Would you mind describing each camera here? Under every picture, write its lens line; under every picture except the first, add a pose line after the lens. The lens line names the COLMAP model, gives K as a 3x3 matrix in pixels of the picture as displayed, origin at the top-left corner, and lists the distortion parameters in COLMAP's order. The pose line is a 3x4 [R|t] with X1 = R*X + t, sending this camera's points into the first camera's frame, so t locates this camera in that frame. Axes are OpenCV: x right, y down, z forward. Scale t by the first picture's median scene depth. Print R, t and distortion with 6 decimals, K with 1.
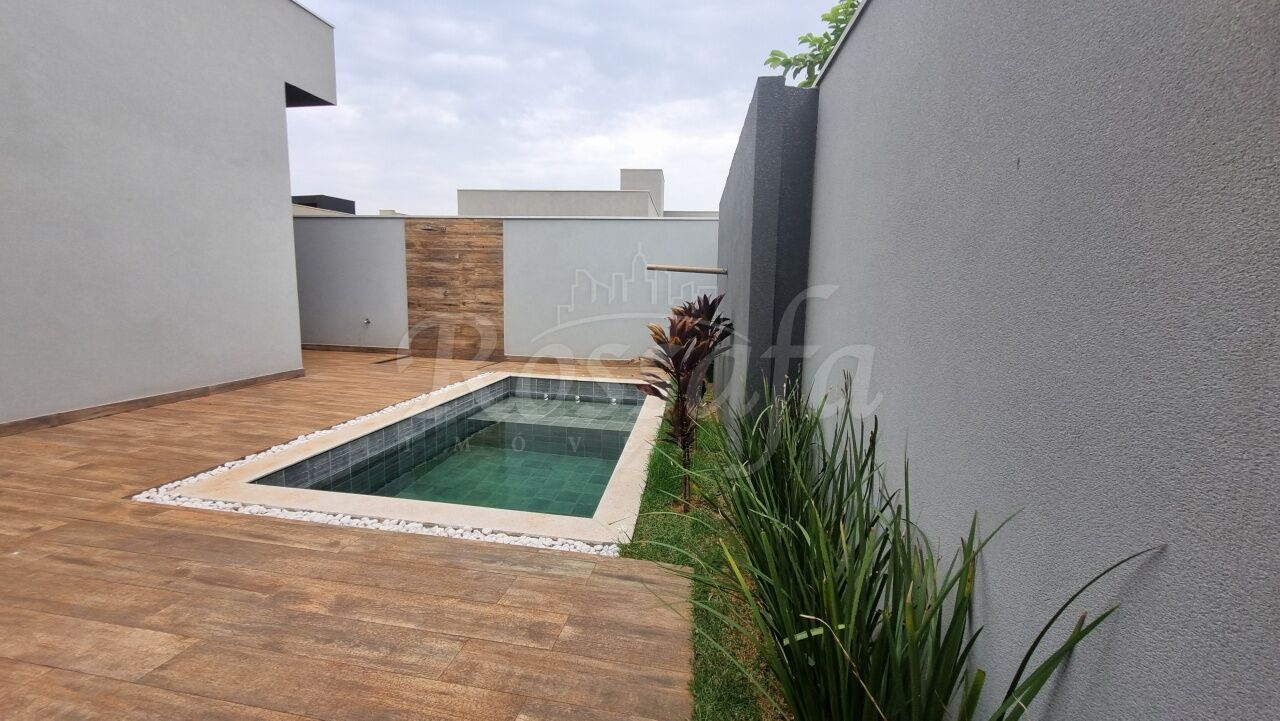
lens RADIAL K [[505.3, 0, 639.0], [0, 505.3, 358.3], [0, 0, 1]] dist [0.003080, -0.001572]
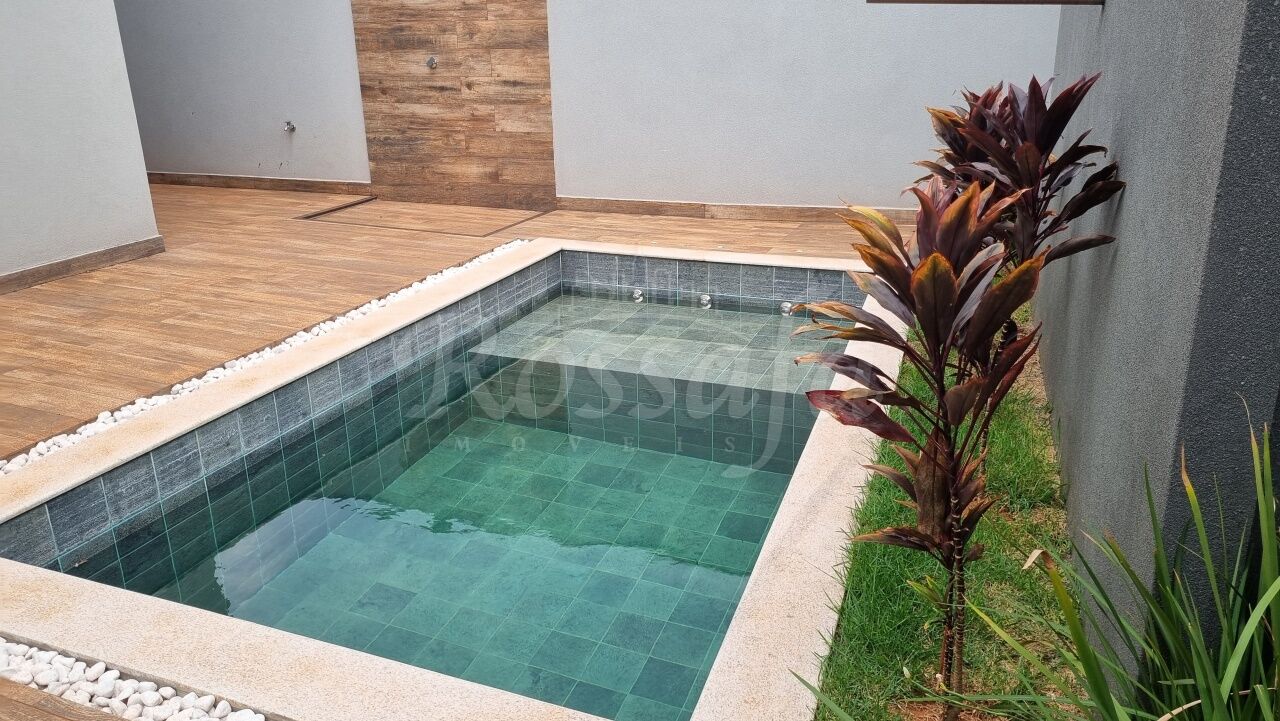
lens RADIAL K [[979.9, 0, 641.6], [0, 979.9, 360.9], [0, 0, 1]] dist [0.024851, -0.016261]
pose [[0.976455, 0.026002, -0.214150, 0.014450], [0.016473, 0.980824, 0.194200, -0.052939], [0.215093, -0.193156, 0.957301, 0.195435]]
